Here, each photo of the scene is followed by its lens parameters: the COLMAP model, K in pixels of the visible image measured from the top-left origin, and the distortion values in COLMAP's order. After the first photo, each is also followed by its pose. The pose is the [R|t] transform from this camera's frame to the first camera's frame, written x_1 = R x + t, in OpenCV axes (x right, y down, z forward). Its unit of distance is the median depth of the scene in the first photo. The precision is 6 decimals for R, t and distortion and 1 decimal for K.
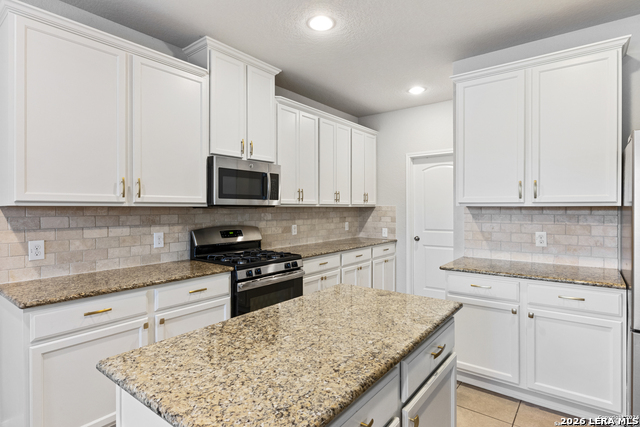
lens RADIAL K [[337.1, 0, 321.3], [0, 337.1, 210.0], [0, 0, 1]] dist [-0.004058, -0.000860]
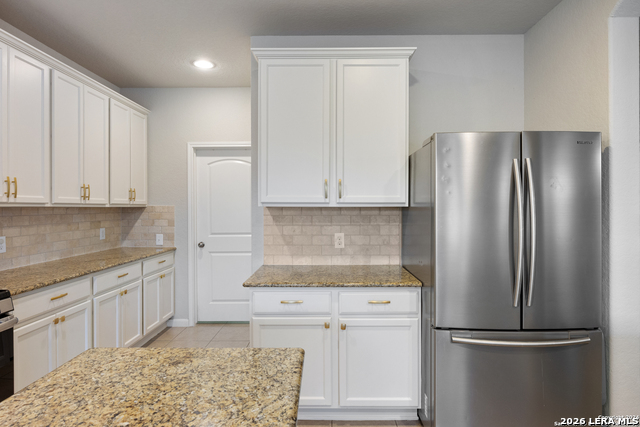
lens RADIAL K [[337.1, 0, 321.6], [0, 337.1, 208.3], [0, 0, 1]] dist [-0.004058, -0.000860]
pose [[0.794279, -0.001372, 0.607552, 0.015503], [0.004511, 0.999983, -0.003640, -0.002613], [-0.607536, 0.005632, 0.794272, 0.204407]]
